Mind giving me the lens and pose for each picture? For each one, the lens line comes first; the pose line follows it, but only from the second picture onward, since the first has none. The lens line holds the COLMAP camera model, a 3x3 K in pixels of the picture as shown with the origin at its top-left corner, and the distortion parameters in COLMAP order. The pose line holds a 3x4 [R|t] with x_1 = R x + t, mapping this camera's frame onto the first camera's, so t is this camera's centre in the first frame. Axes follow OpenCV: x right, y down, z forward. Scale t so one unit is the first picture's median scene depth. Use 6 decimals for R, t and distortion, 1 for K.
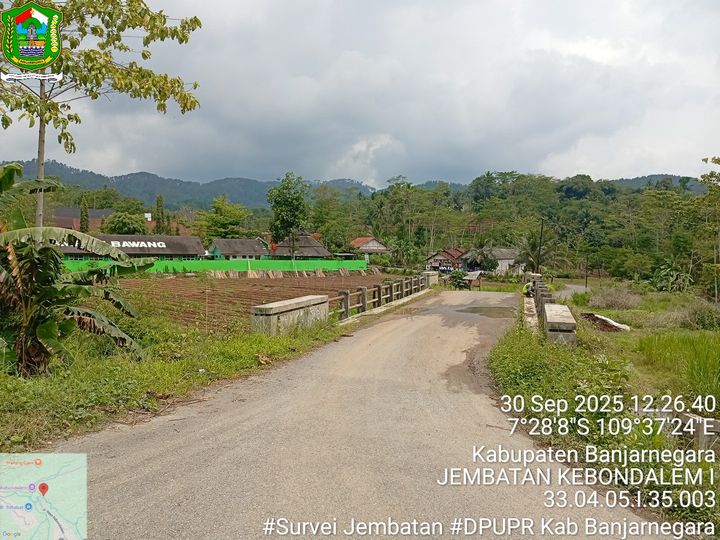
lens RADIAL K [[553.4, 0, 357.2], [0, 553.4, 267.5], [0, 0, 1]] dist [0.114533, -0.244063]
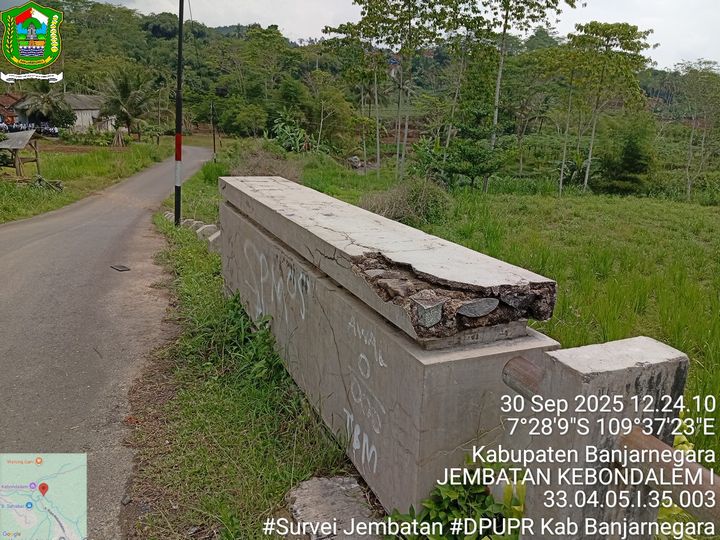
lens RADIAL K [[553.4, 0, 357.2], [0, 553.4, 267.5], [0, 0, 1]] dist [0.114533, -0.244063]
pose [[0.770372, -0.165308, 0.615793, 0.065286], [0.004568, 0.967212, 0.253930, -0.000202], [-0.637579, -0.192808, 0.745868, 0.230736]]
